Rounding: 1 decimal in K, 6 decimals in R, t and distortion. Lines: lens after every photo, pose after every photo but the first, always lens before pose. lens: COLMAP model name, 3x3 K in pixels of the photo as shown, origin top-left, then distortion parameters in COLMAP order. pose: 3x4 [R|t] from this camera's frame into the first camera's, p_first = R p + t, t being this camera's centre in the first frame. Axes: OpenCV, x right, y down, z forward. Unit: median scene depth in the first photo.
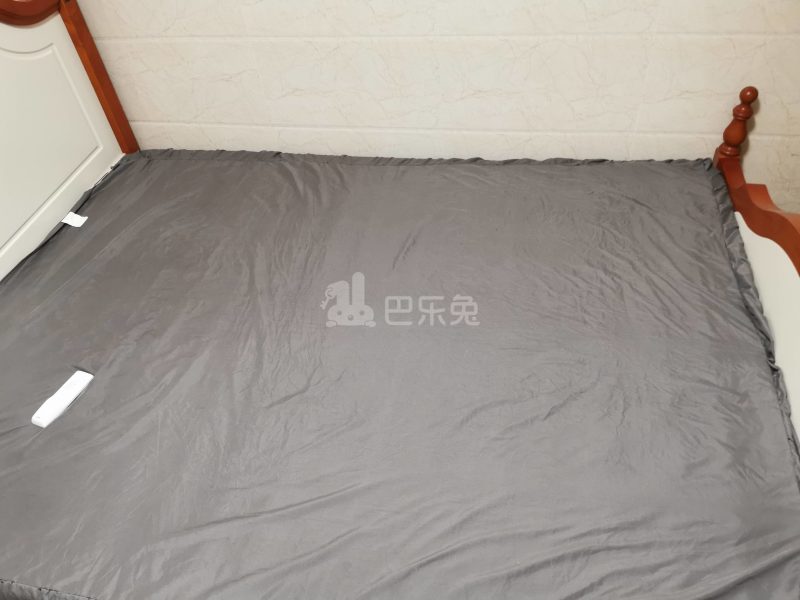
lens RADIAL K [[620.9, 0, 397.7], [0, 620.9, 311.5], [0, 0, 1]] dist [0.081103, -0.109722]
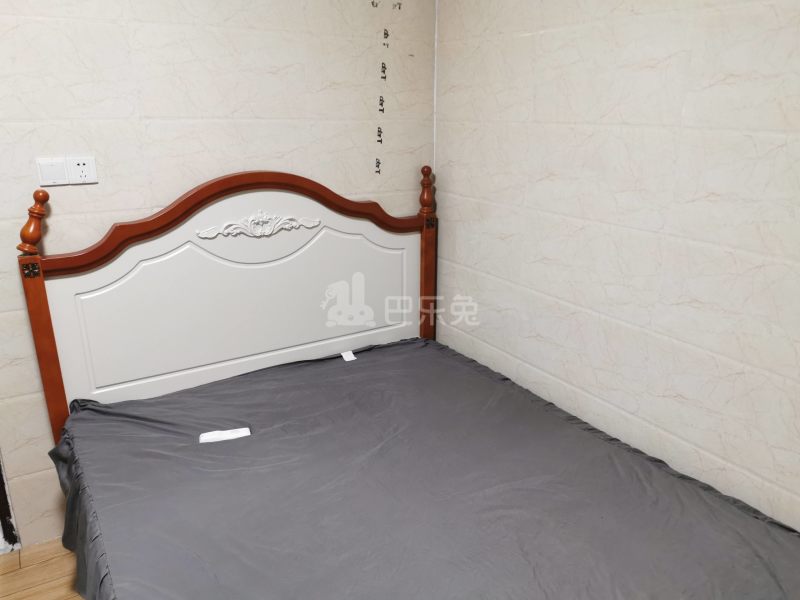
lens RADIAL K [[620.9, 0, 397.7], [0, 620.9, 311.5], [0, 0, 1]] dist [0.081103, -0.109722]
pose [[0.682662, 0.318250, -0.657791, 0.403838], [-0.562488, 0.803477, -0.195020, -0.020378], [0.466454, 0.503132, 0.727515, 0.023494]]
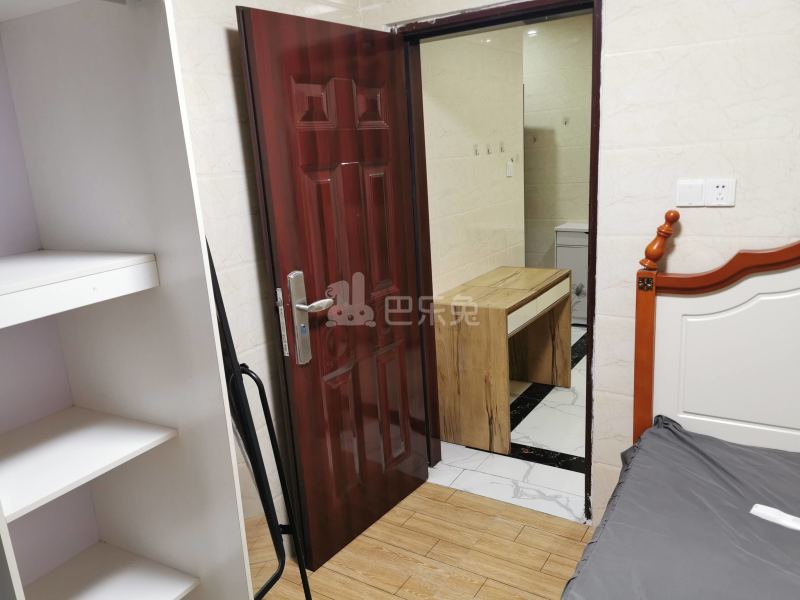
lens RADIAL K [[620.9, 0, 397.7], [0, 620.9, 311.5], [0, 0, 1]] dist [0.081103, -0.109722]
pose [[-0.338278, 0.352531, -0.872519, 0.413431], [-0.596206, 0.637069, 0.488551, -0.173355], [0.728084, 0.685467, -0.005325, 0.171428]]
